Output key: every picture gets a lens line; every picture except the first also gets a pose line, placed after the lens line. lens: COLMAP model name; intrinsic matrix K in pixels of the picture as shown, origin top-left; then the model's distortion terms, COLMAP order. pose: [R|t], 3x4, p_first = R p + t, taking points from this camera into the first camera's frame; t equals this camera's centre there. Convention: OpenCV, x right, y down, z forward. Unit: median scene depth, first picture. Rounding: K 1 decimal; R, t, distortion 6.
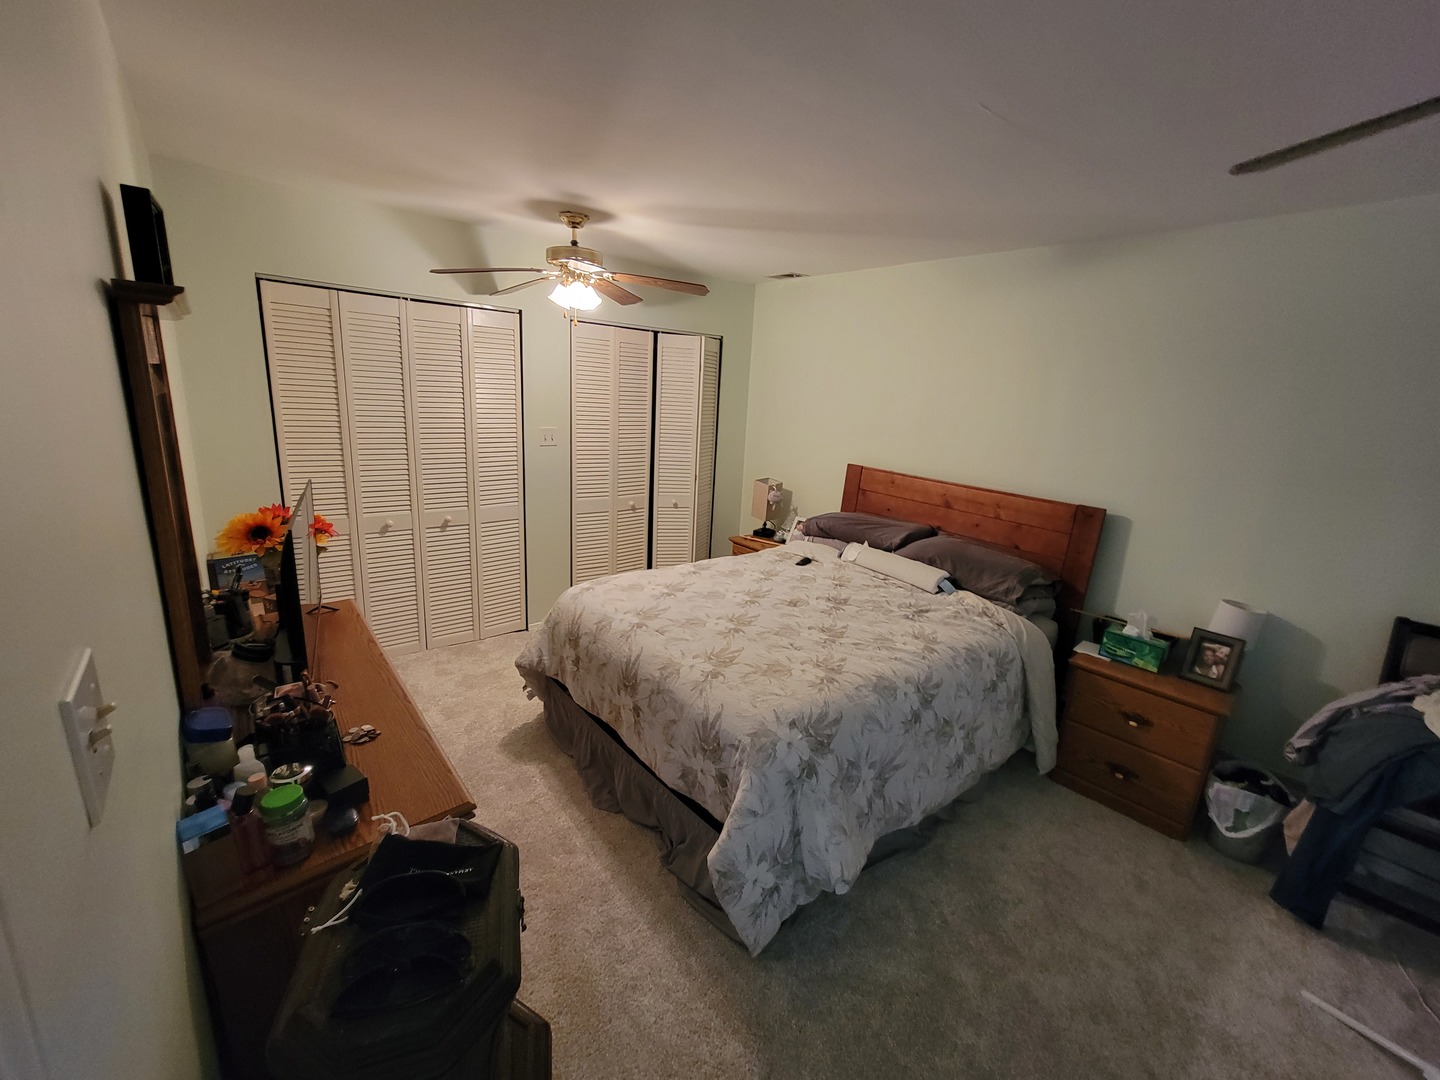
lens RADIAL K [[585.1, 0, 721.5], [0, 585.1, 533.4], [0, 0, 1]] dist [-0.007011, 0.000974]
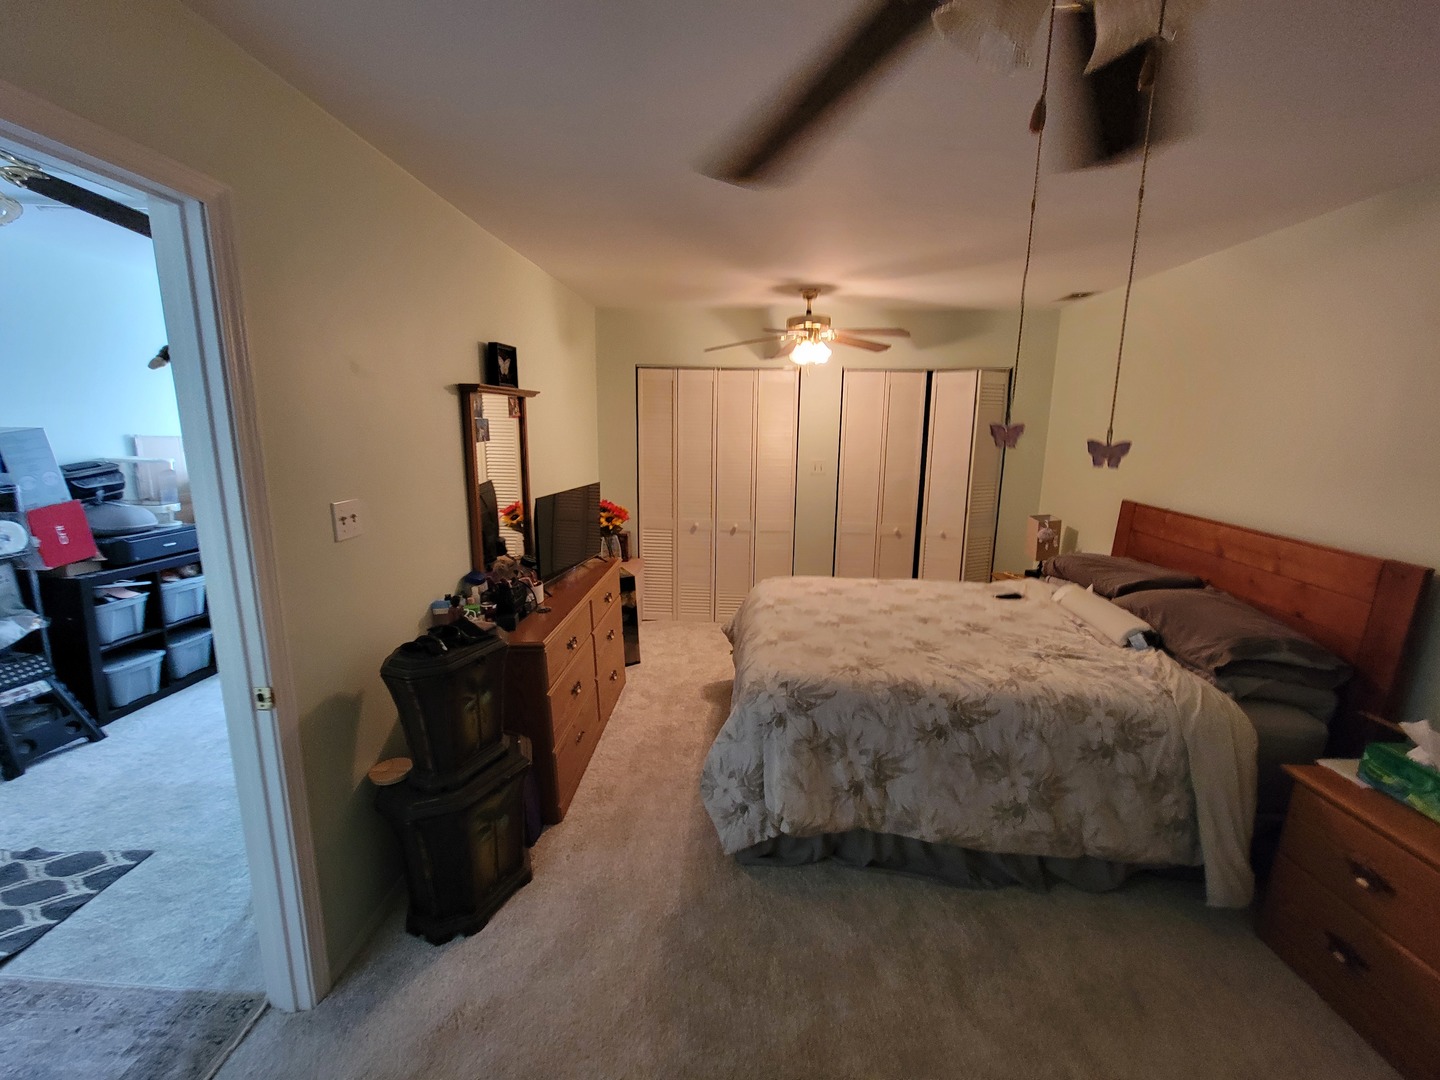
lens RADIAL K [[585.1, 0, 721.5], [0, 585.1, 533.4], [0, 0, 1]] dist [-0.007011, 0.000974]
pose [[0.735389, 0.077832, -0.673160, 0.596068], [-0.130268, 0.991091, -0.027719, 0.047840], [0.665006, 0.108076, 0.738977, -0.014627]]
